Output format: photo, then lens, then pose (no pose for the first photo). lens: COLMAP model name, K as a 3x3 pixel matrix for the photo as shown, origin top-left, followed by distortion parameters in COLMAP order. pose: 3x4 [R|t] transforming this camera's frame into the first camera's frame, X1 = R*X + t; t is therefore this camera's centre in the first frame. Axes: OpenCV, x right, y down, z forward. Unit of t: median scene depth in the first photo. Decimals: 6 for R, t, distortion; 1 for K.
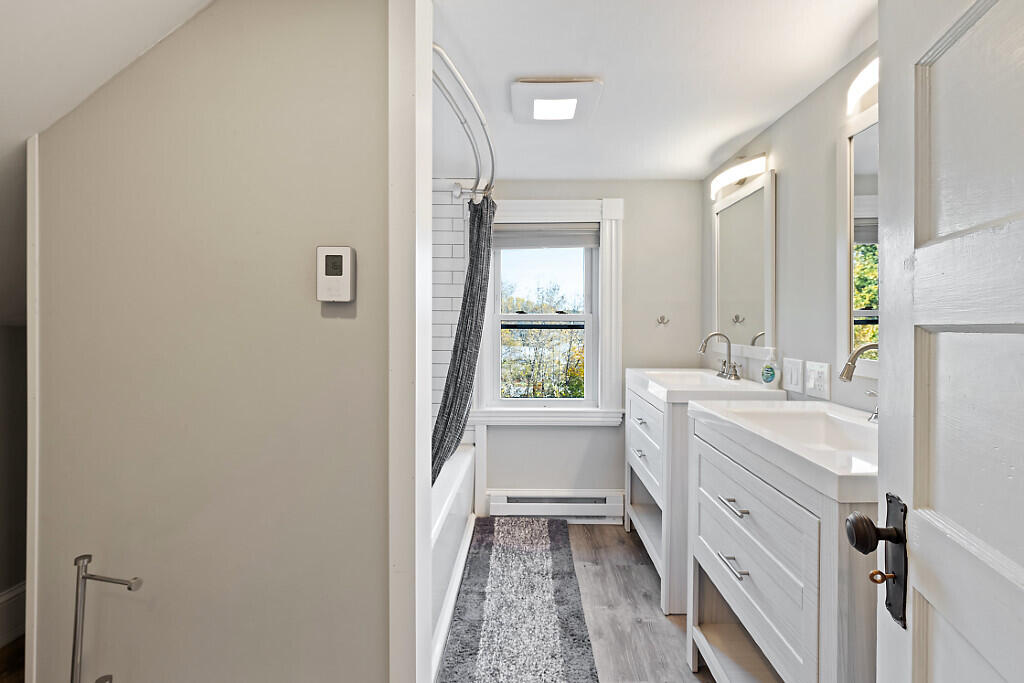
lens RADIAL K [[468.2, 0, 505.3], [0, 468.2, 326.5], [0, 0, 1]] dist [-0.001695, -0.001481]
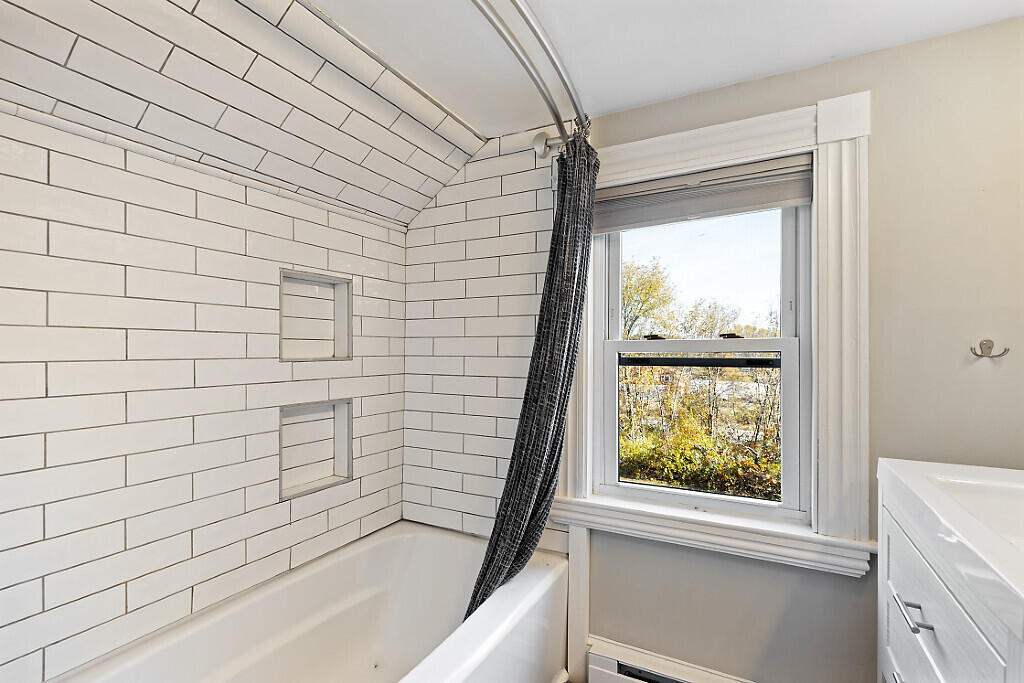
lens RADIAL K [[468.2, 0, 504.6], [0, 468.2, 350.9], [0, 0, 1]] dist [-0.001695, -0.001481]
pose [[0.895916, -0.002123, -0.444218, 0.135315], [-0.004953, 0.999879, -0.014768, -0.004302], [0.444196, 0.015431, 0.895797, 0.437016]]
